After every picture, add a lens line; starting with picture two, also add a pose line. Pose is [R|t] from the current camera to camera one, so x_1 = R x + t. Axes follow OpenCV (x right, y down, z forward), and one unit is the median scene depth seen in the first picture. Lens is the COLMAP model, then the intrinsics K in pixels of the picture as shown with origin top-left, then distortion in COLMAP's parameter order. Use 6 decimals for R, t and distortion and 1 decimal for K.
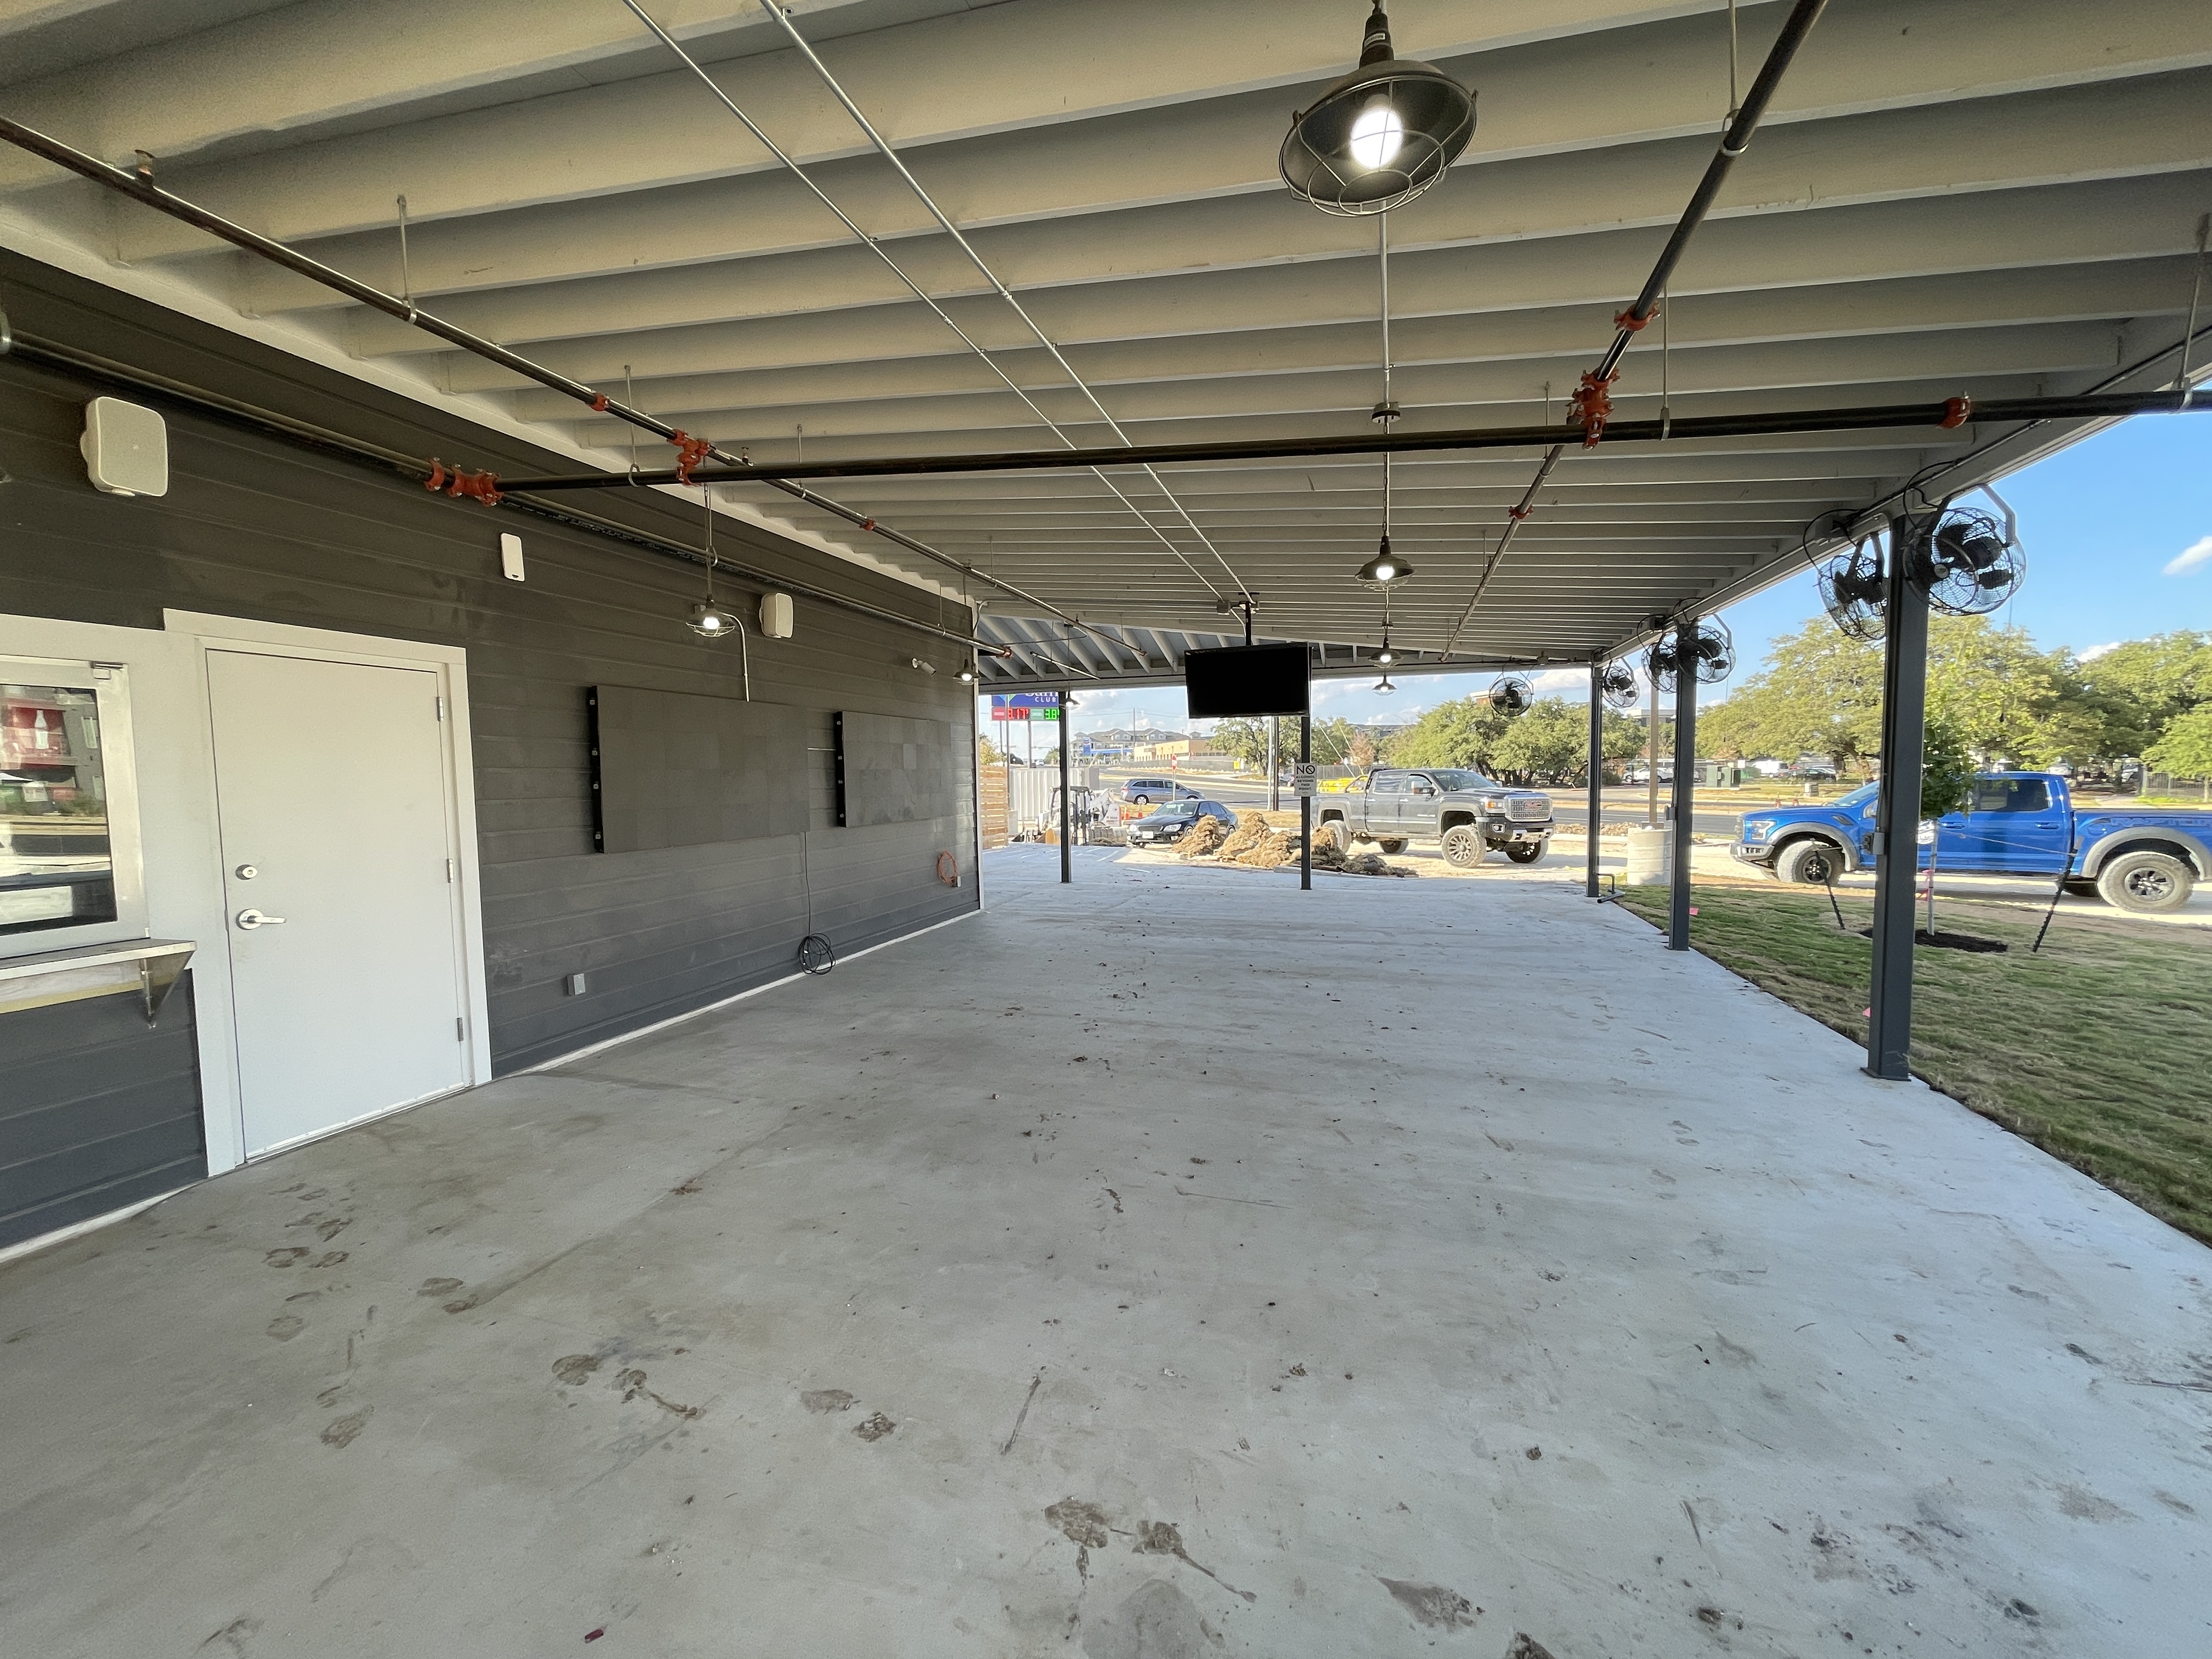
lens RADIAL K [[887.9, 0, 1097.9], [0, 887.9, 826.4], [0, 0, 1]] dist [0.001382, -0.000100]
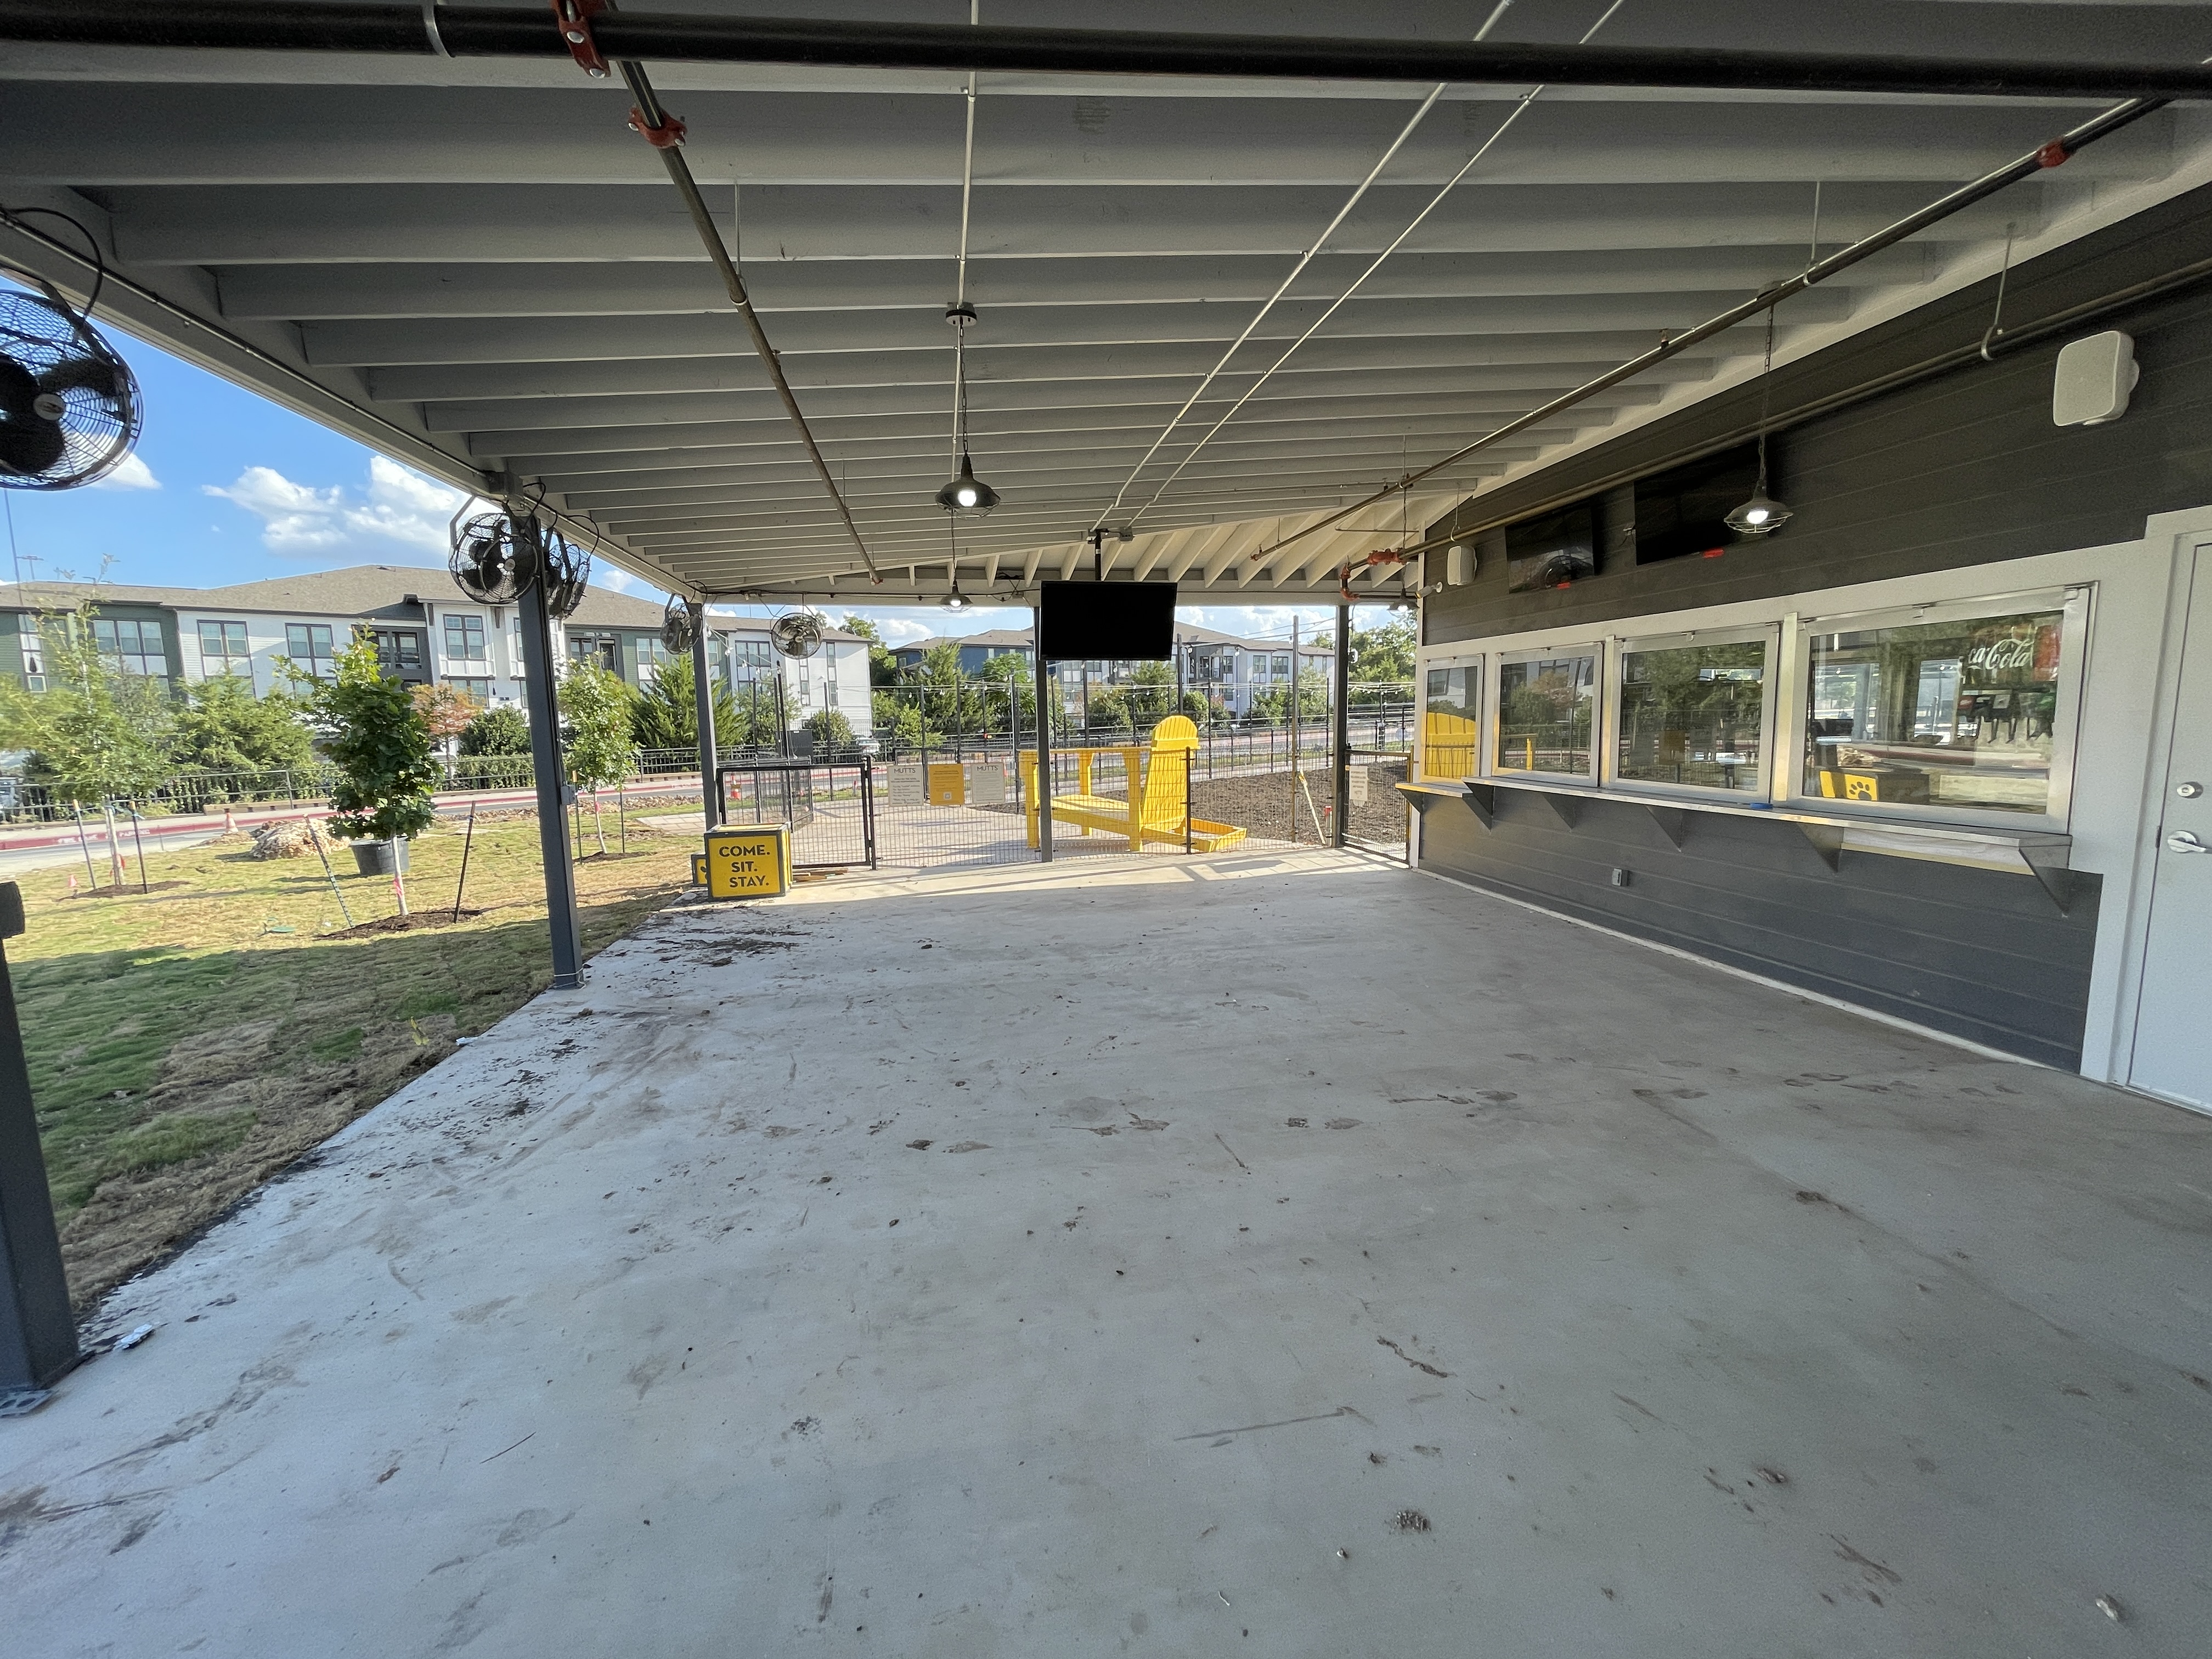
lens RADIAL K [[887.9, 0, 1102.8], [0, 887.9, 825.9], [0, 0, 1]] dist [0.001382, -0.000100]
pose [[-0.879707, 0.089377, -0.467041, 0.580222], [0.003429, 0.983344, 0.181722, -0.105685], [0.475503, 0.158261, -0.865361, 1.641055]]
